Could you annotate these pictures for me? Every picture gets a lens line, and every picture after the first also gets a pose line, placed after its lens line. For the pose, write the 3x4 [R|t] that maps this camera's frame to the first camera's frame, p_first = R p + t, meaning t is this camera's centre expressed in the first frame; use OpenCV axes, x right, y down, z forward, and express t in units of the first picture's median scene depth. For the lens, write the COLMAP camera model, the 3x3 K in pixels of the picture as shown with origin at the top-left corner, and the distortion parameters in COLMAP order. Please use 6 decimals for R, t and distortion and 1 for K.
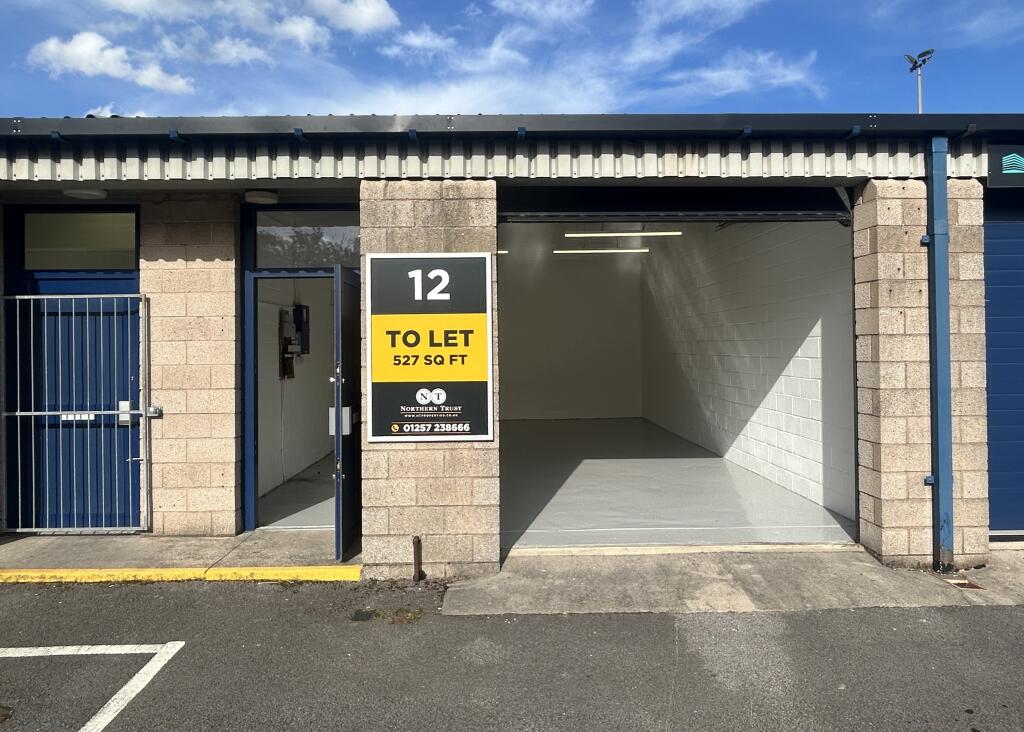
lens RADIAL K [[661.6, 0, 510.9], [0, 661.6, 339.8], [0, 0, 1]] dist [-0.002233, -0.002747]
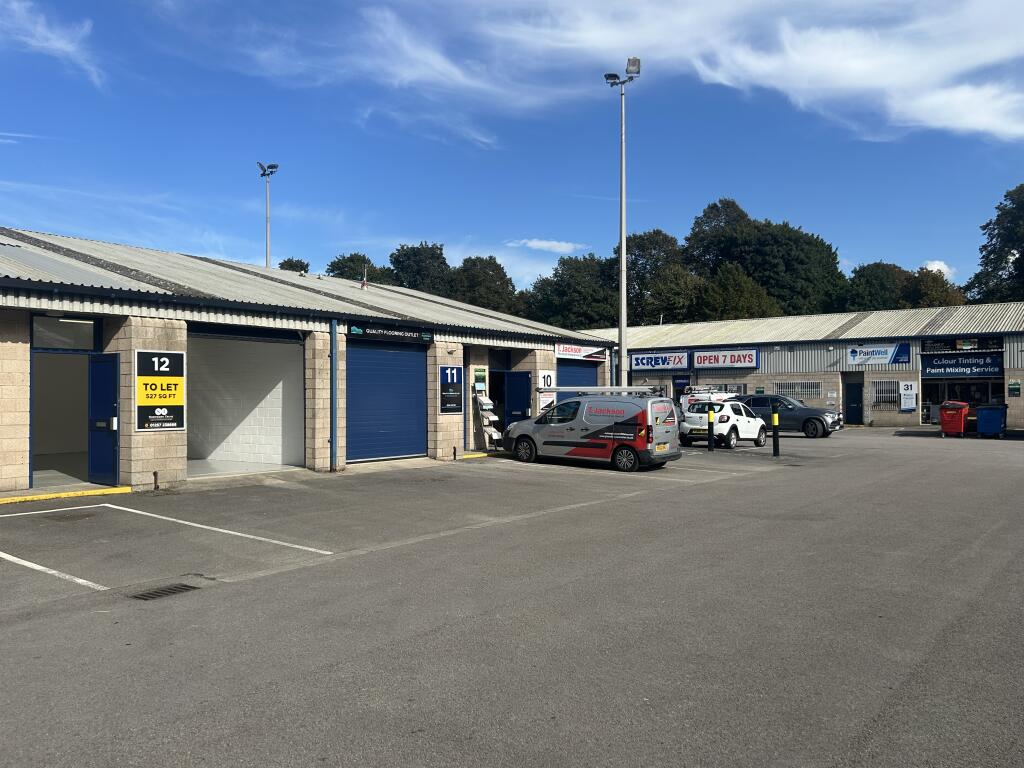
lens RADIAL K [[820.2, 0, 512.0], [0, 820.2, 384.0], [0, 0, 1]] dist [0.000207, -0.000566]
pose [[0.623778, 0.020233, 0.781340, -1.613866], [-0.010892, 0.999793, -0.017195, 0.023709], [-0.781526, 0.002215, 0.623869, -1.784084]]
